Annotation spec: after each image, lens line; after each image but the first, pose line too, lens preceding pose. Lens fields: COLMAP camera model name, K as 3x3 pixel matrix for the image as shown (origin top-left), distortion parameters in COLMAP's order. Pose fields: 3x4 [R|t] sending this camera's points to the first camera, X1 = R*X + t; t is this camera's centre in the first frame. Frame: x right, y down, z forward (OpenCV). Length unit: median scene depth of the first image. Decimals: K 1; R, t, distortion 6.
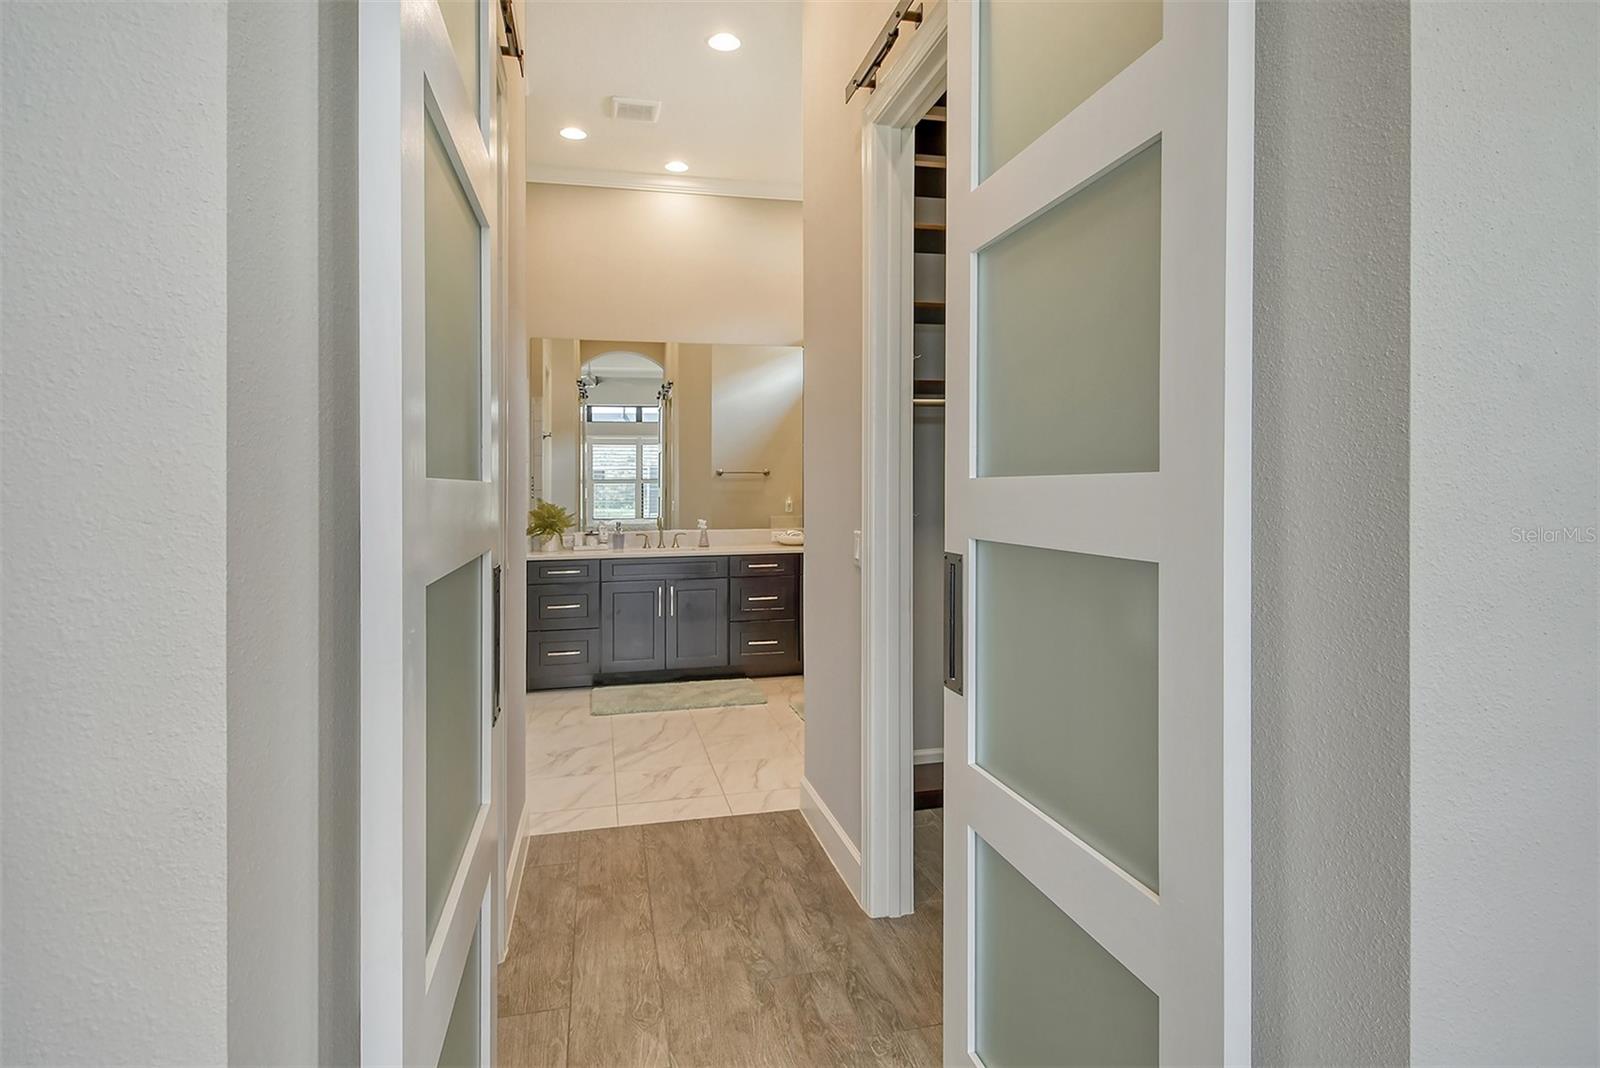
lens RADIAL K [[835.6, 0, 800.0], [0, 835.6, 534.0], [0, 0, 1]] dist [0.017172, -0.019108]
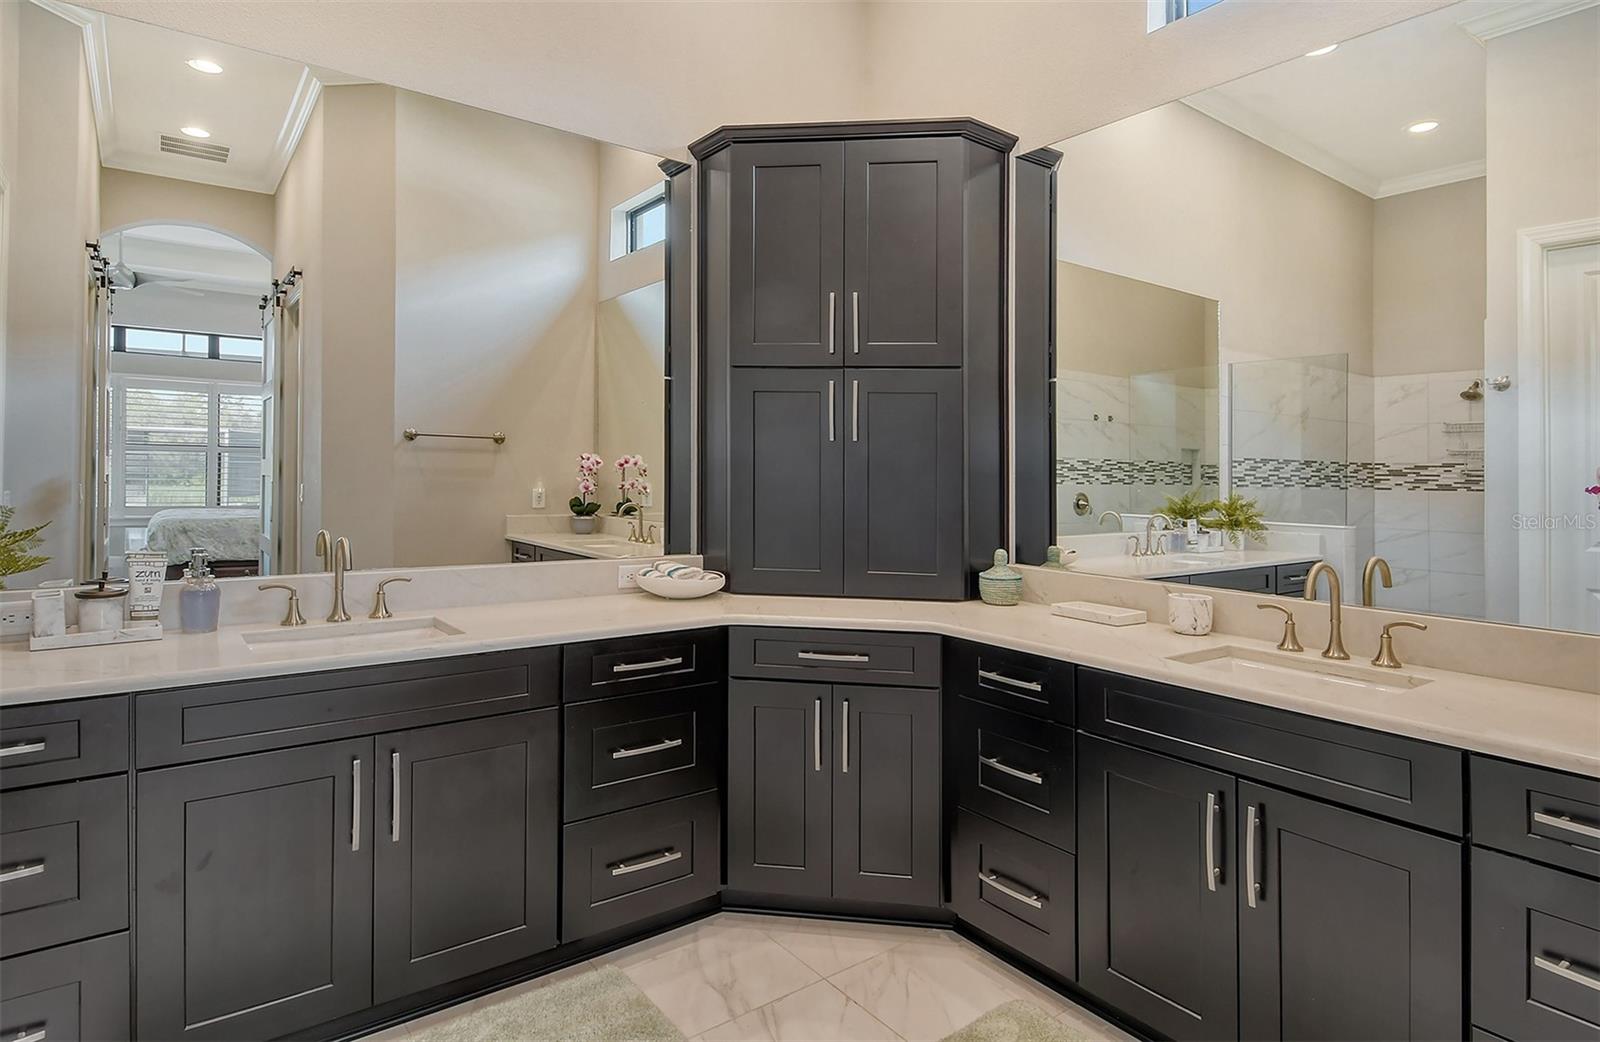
lens RADIAL K [[855.7, 0, 806.6], [0, 855.7, 507.1], [0, 0, 1]] dist [0.001272, -0.000248]
pose [[0.910303, 0.005098, 0.413910, -0.080633], [-0.000668, 0.999941, -0.010847, -0.018135], [-0.413941, 0.009598, 0.910253, 0.342290]]
